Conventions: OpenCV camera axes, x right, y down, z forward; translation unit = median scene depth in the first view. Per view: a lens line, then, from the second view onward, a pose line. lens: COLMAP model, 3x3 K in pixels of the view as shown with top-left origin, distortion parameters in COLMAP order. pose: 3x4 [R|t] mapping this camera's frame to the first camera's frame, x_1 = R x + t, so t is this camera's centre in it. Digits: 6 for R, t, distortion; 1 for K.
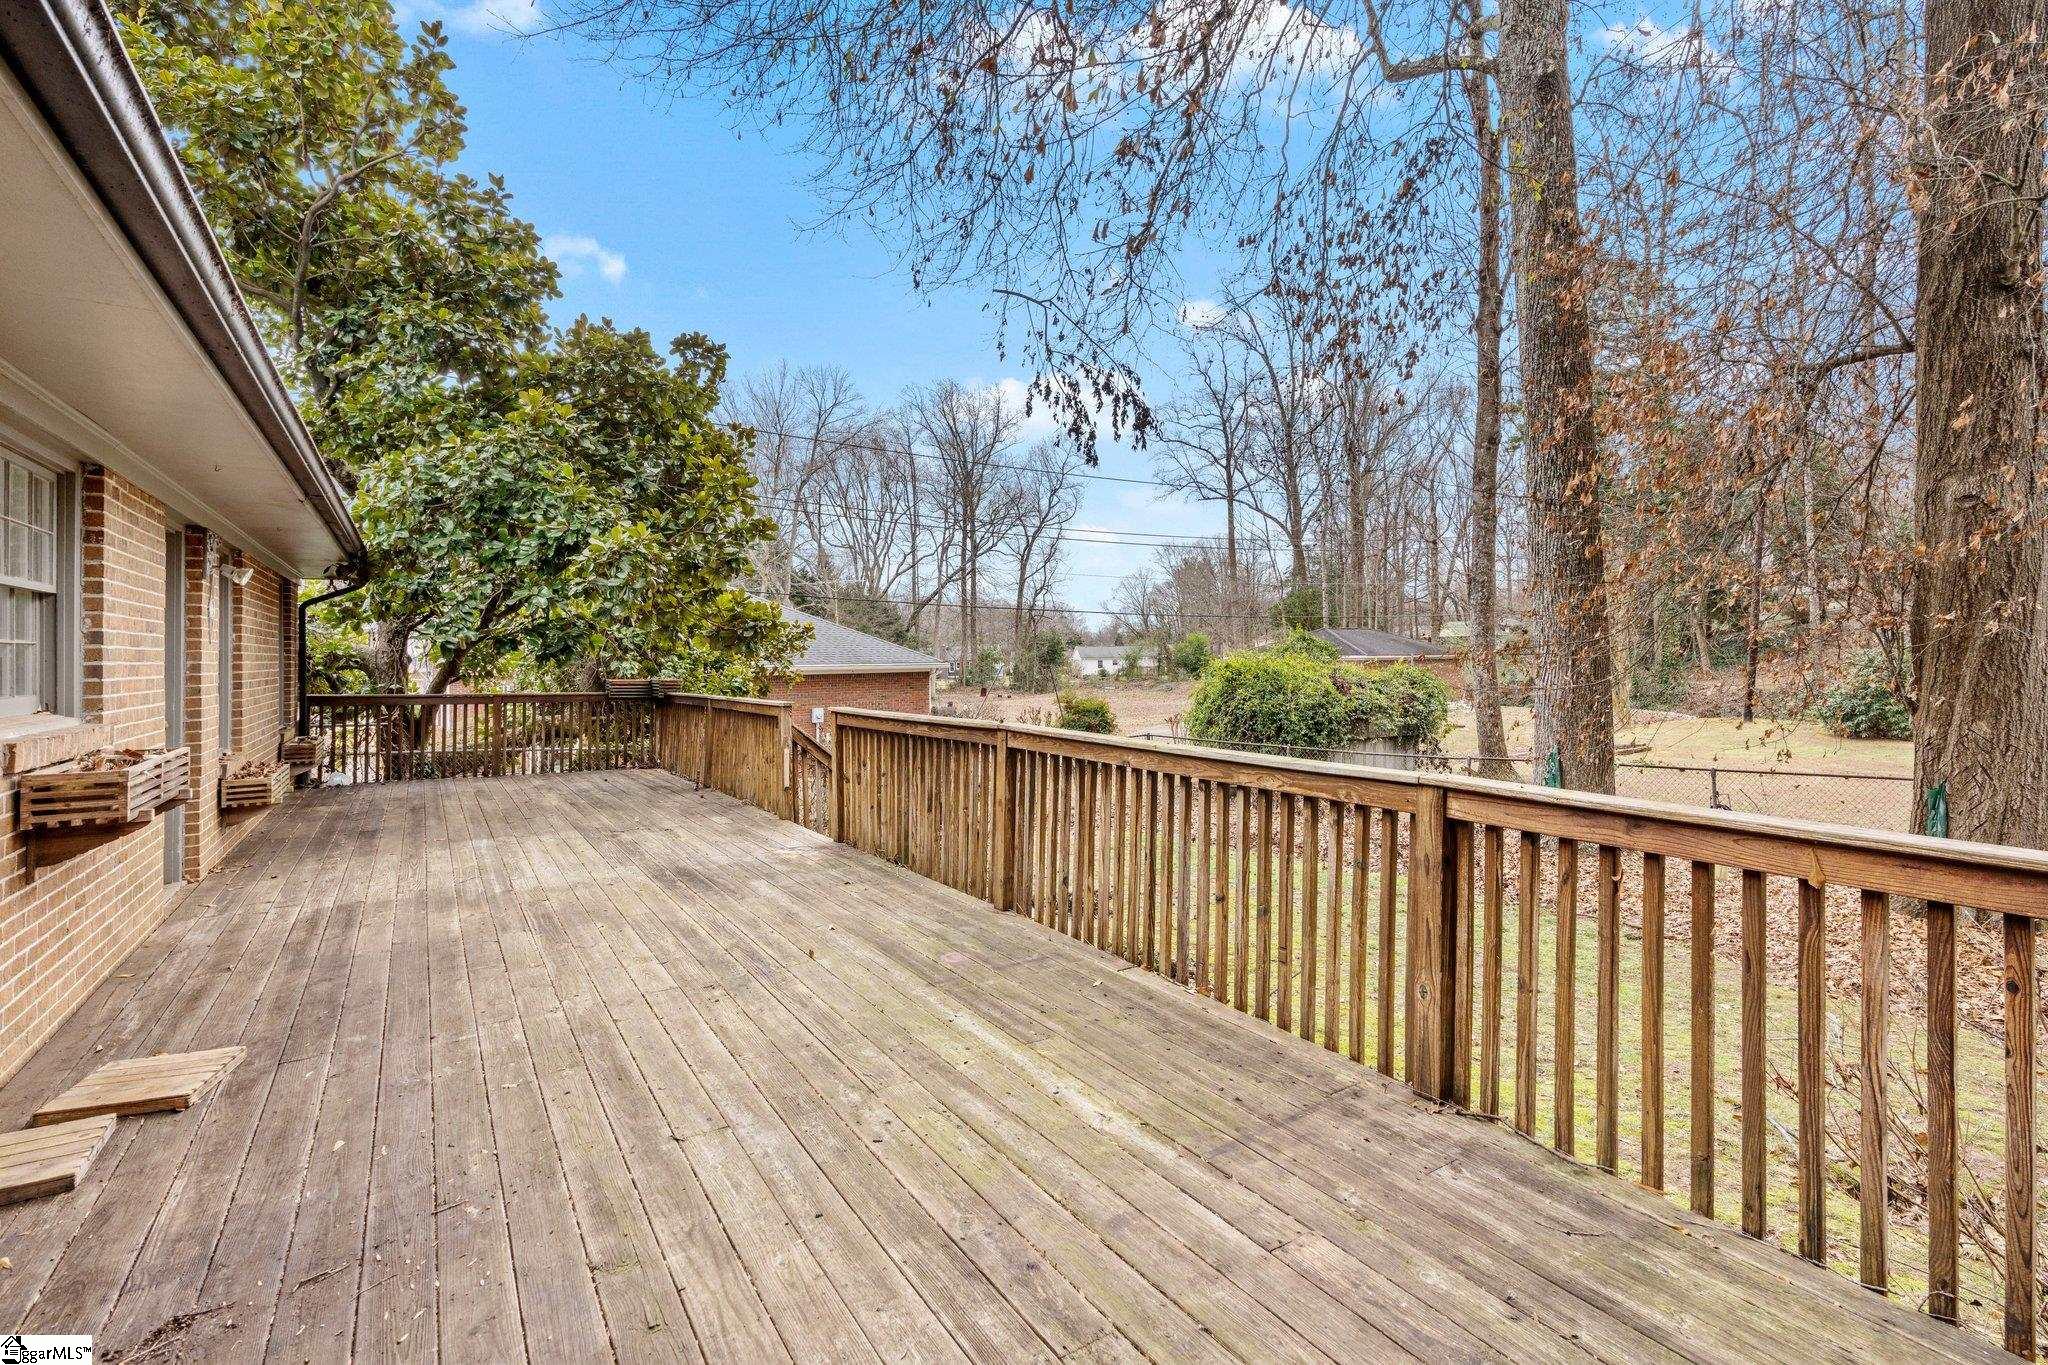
lens RADIAL K [[916.5, 0, 1023.5], [0, 916.5, 672.6], [0, 0, 1]] dist [-0.008366, 0.002310]
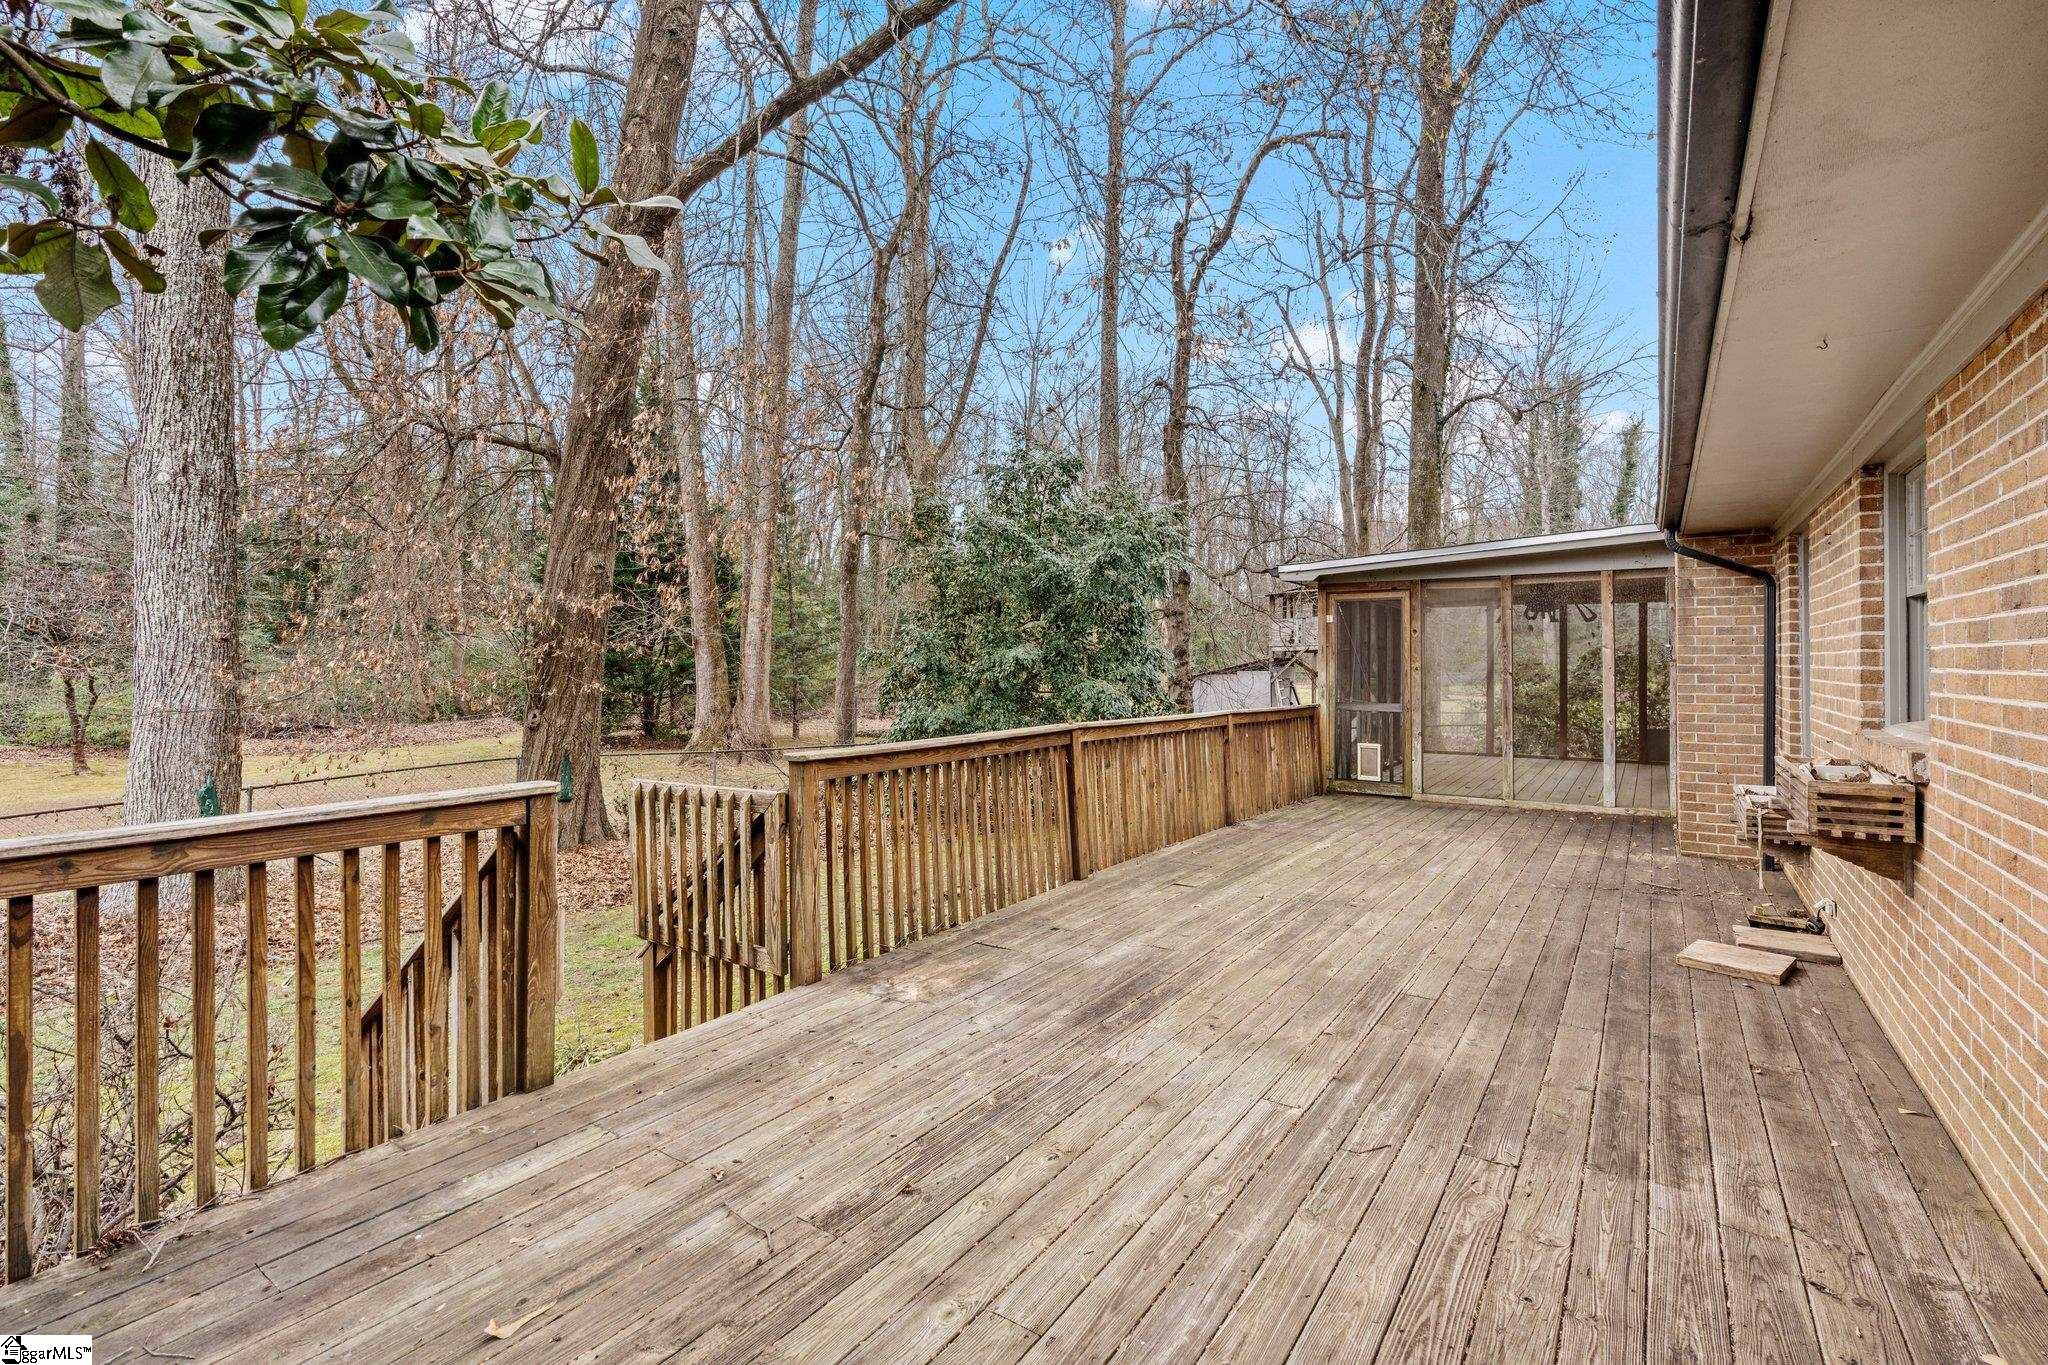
lens RADIAL K [[916.5, 0, 1023.2], [0, 916.5, 677.9], [0, 0, 1]] dist [-0.008366, 0.002310]
pose [[-0.374716, -0.003548, 0.927133, -1.211167], [0.013382, 0.999868, 0.009235, -0.016967], [-0.927043, 0.015867, -0.374619, 1.664889]]
